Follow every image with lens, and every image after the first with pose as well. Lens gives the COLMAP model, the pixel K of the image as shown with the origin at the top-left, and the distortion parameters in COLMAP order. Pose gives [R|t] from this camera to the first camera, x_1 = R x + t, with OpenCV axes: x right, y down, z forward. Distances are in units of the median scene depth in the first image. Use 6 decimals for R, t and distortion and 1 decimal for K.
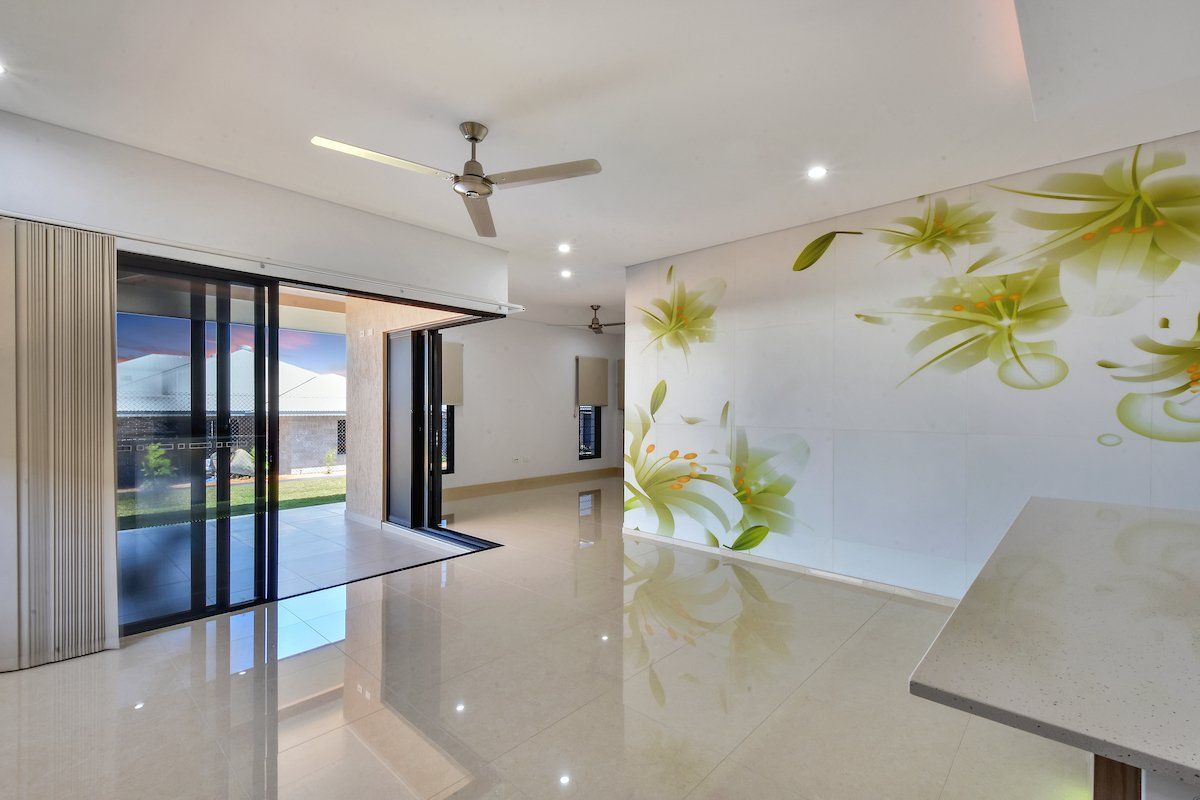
lens RADIAL K [[525.4, 0, 609.9], [0, 525.4, 413.7], [0, 0, 1]] dist [0.036427, -0.017506]
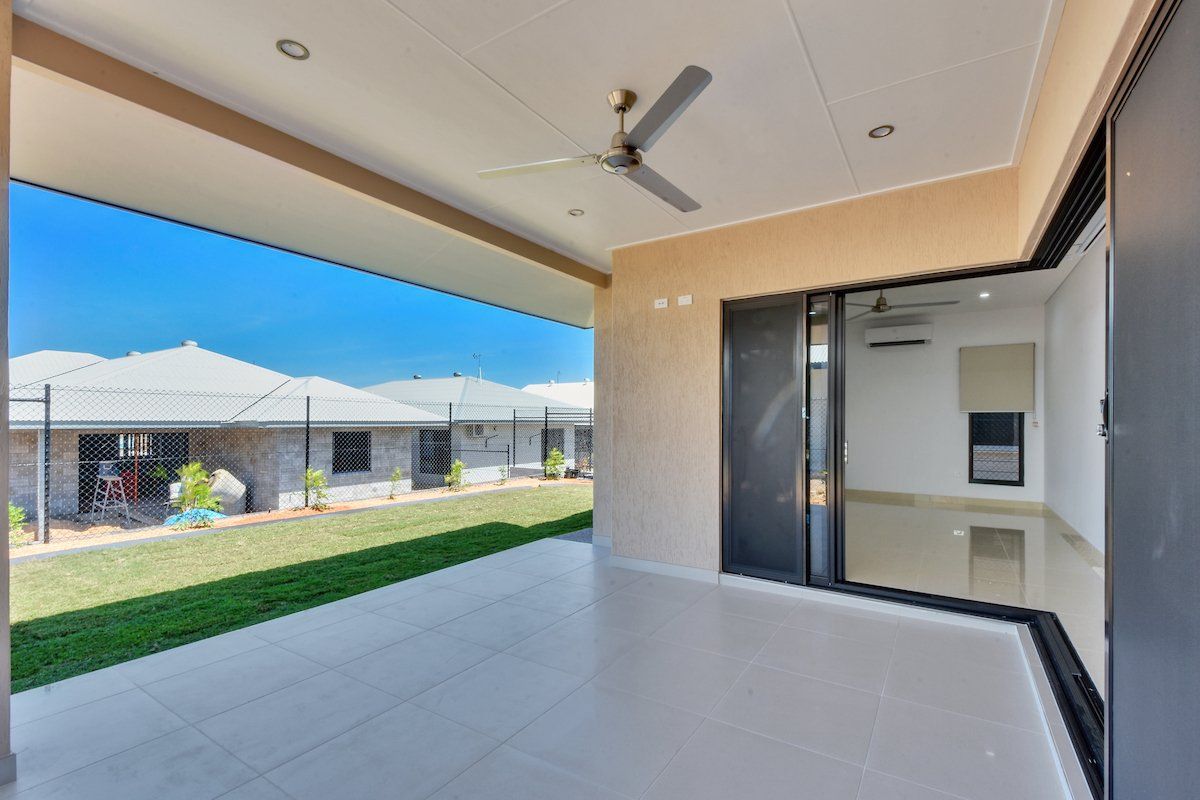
lens RADIAL K [[525.4, 0, 609.9], [0, 525.4, 413.7], [0, 0, 1]] dist [0.036427, -0.017506]
pose [[0.986319, 0.002517, 0.164826, -0.260462], [0.001408, 0.999718, -0.023691, 0.003952], [-0.164839, 0.023599, 0.986038, 0.132286]]
